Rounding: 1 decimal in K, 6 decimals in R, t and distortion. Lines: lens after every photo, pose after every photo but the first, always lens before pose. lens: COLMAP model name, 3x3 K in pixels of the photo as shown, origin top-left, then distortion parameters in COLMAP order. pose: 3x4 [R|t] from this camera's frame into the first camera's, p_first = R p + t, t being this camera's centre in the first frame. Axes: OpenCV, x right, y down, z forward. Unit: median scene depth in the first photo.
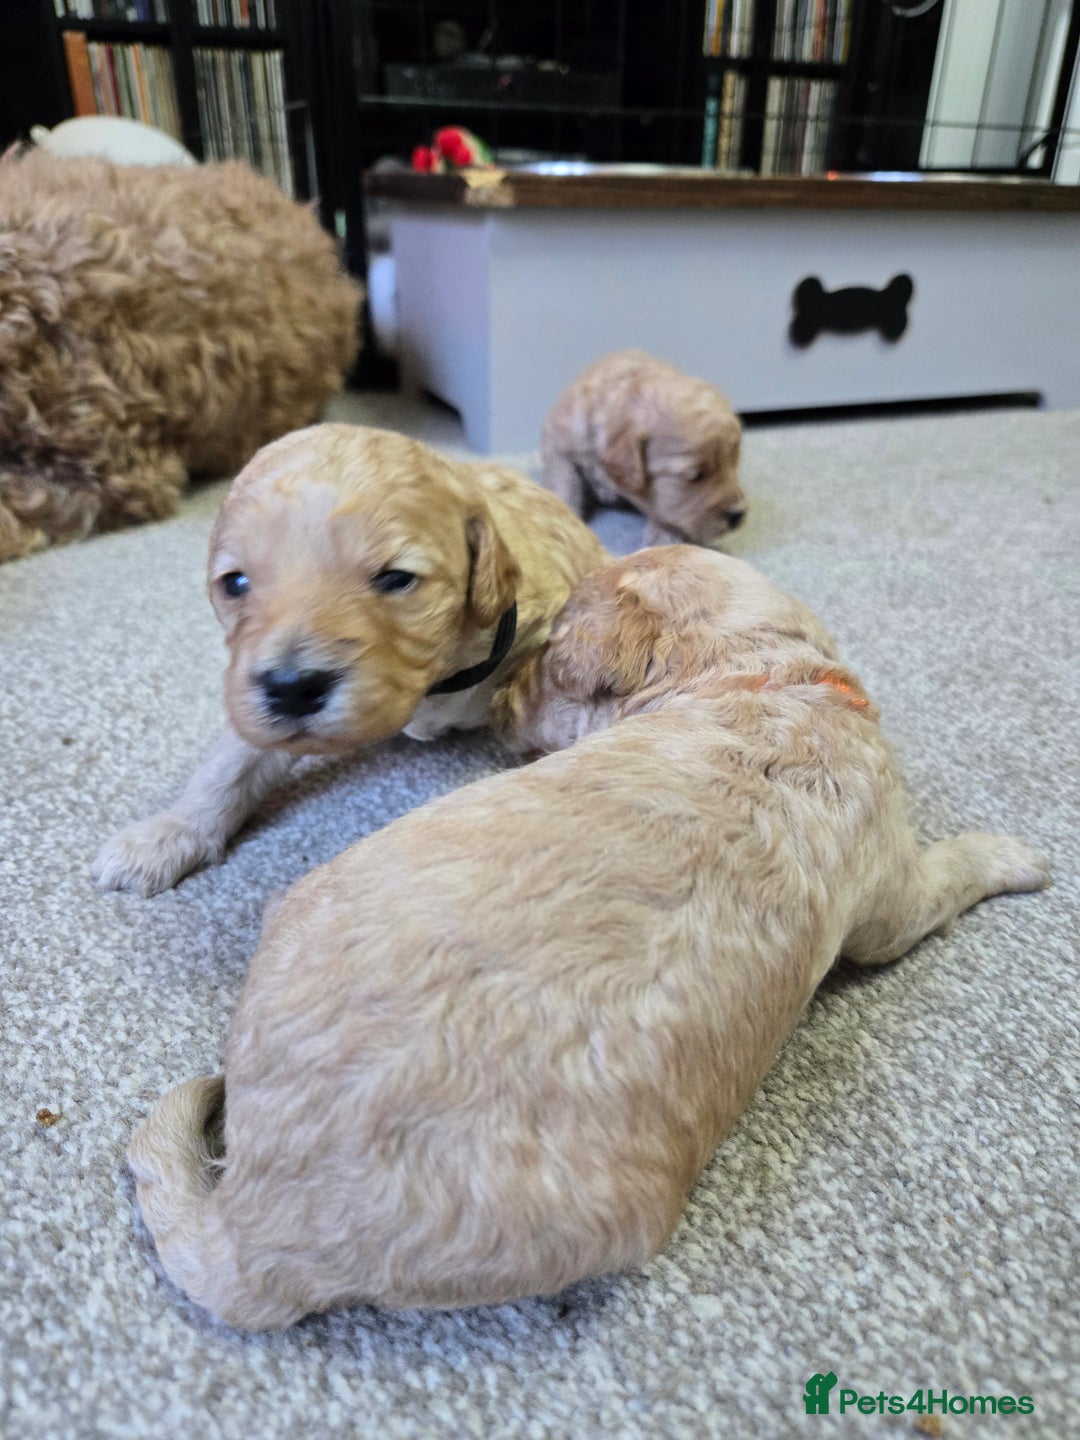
lens RADIAL K [[970.8, 0, 540.0], [0, 970.8, 720.0], [0, 0, 1]] dist [0.042728, -0.033409]
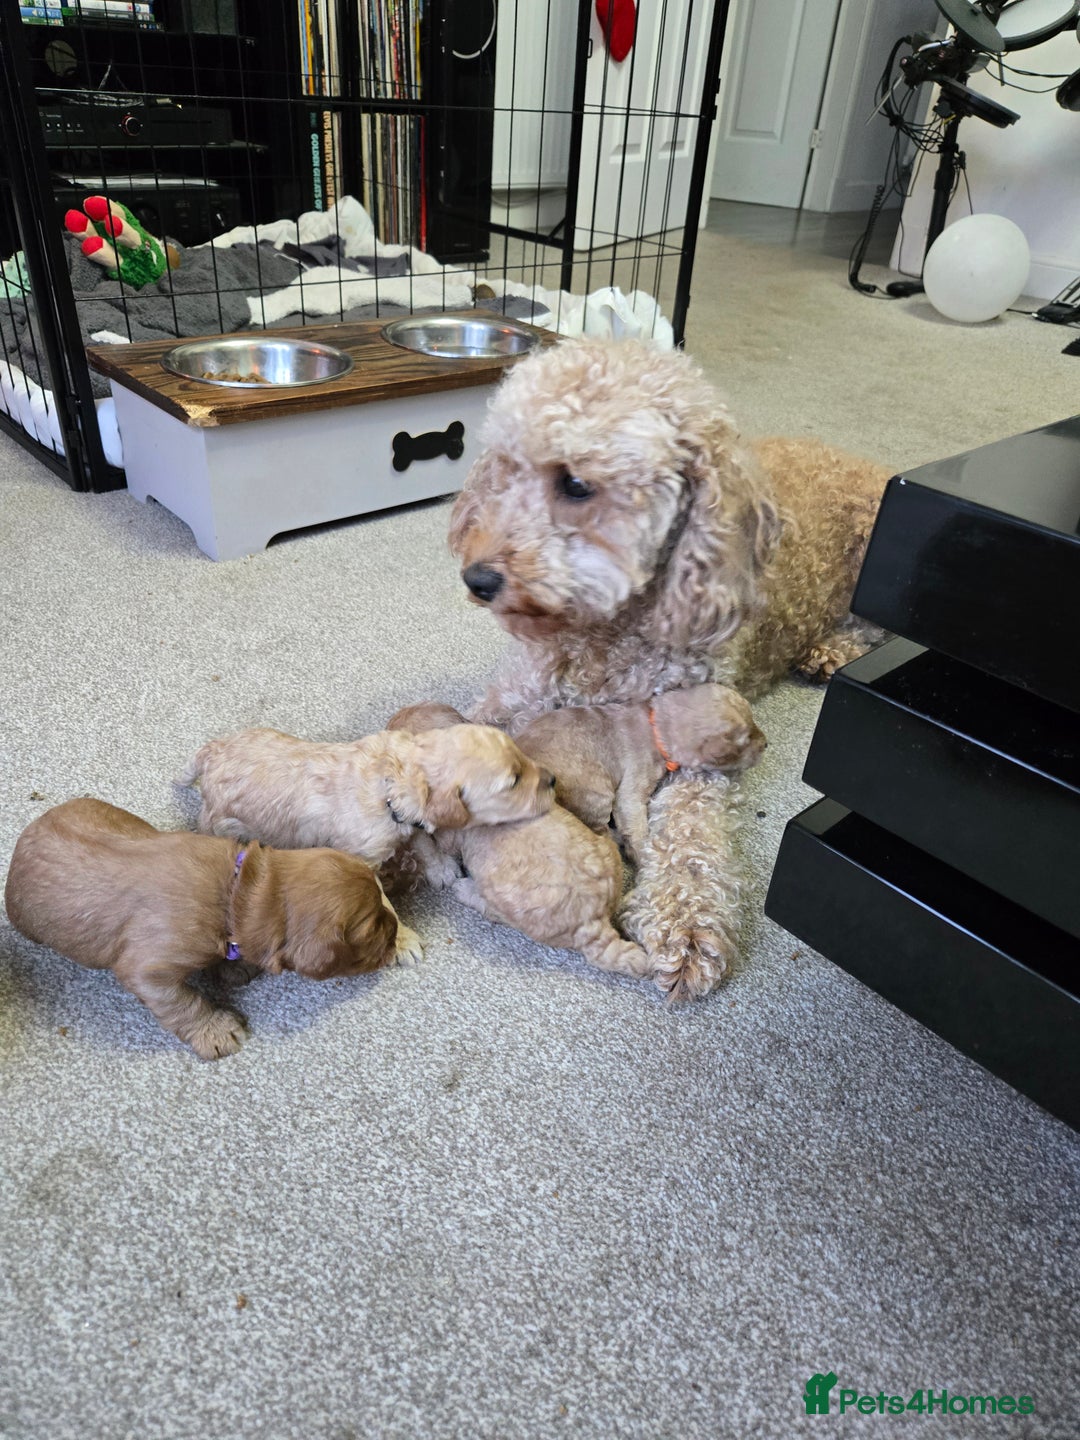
lens RADIAL K [[970.8, 0, 540.0], [0, 970.8, 720.0], [0, 0, 1]] dist [0.042728, -0.033409]
pose [[0.940706, -0.136171, 0.310691, -0.034777], [0.095176, 0.985054, 0.143564, -0.077443], [-0.325596, -0.105481, 0.939607, -0.284725]]
